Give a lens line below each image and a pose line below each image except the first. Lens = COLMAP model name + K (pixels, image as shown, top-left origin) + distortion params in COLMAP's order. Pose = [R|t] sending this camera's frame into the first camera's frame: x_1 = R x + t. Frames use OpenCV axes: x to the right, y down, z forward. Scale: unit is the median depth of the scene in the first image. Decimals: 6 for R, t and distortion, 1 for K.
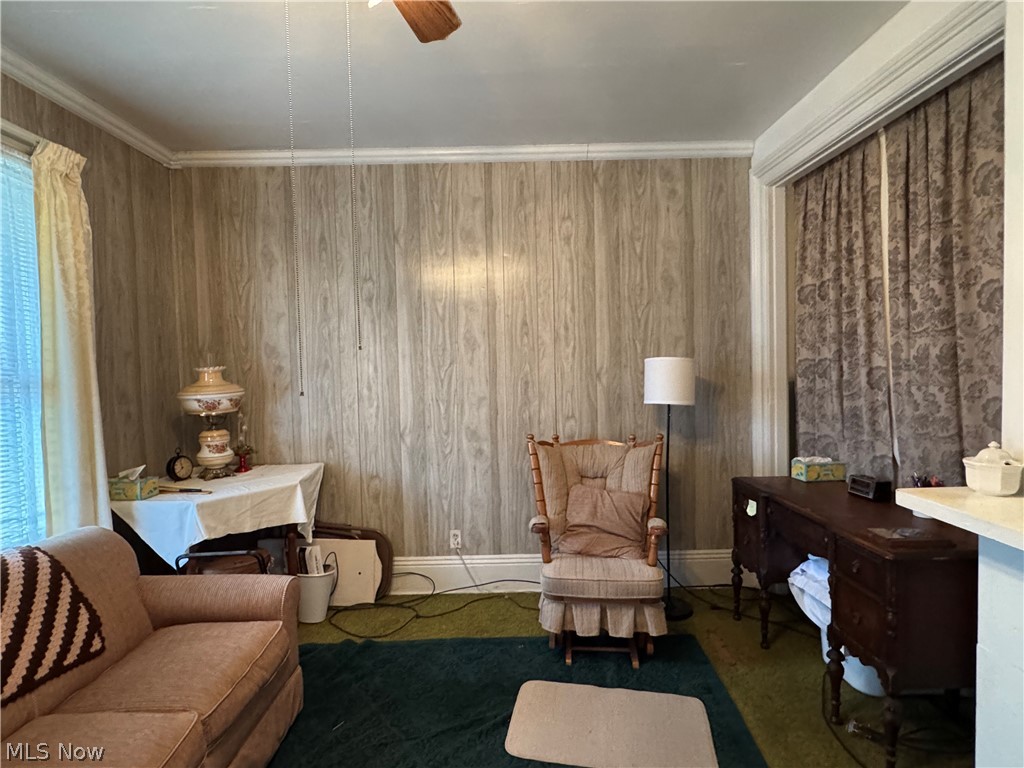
lens RADIAL K [[553.9, 0, 512.8], [0, 553.9, 378.2], [0, 0, 1]] dist [0.005942, -0.003356]
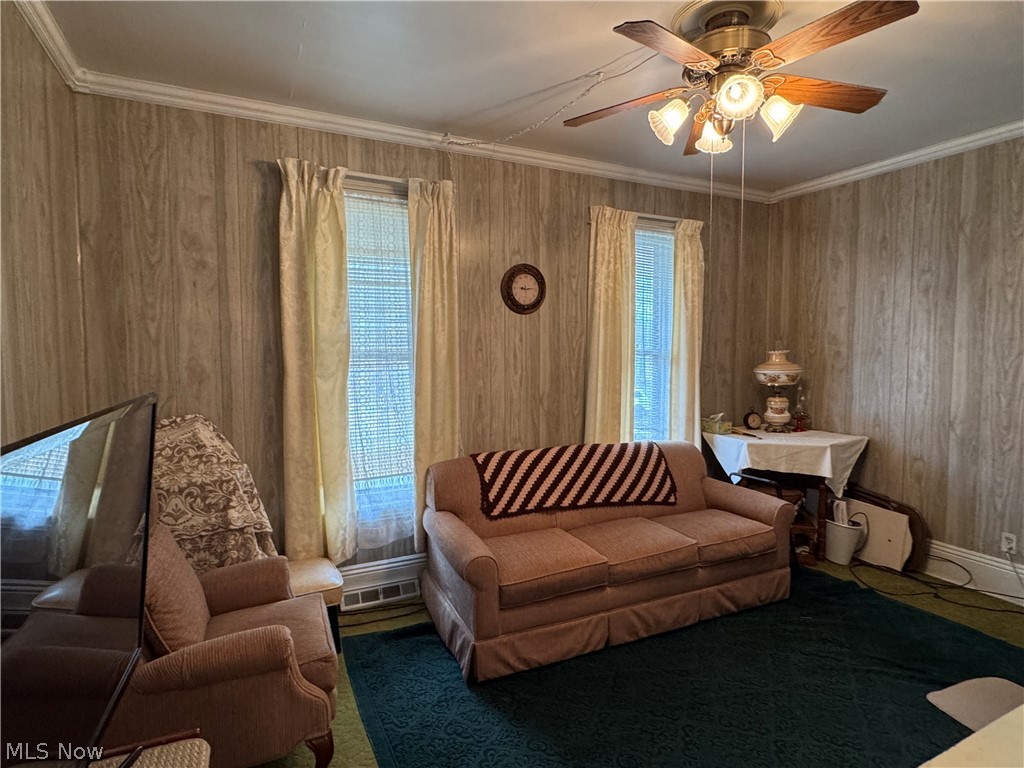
lens RADIAL K [[553.9, 0, 504.5], [0, 553.9, 383.4], [0, 0, 1]] dist [0.005942, -0.003356]
pose [[0.425813, 0.082690, -0.901025, 0.371258], [-0.040455, 0.996559, 0.072339, -0.010409], [0.903906, 0.005648, 0.427693, -0.172831]]
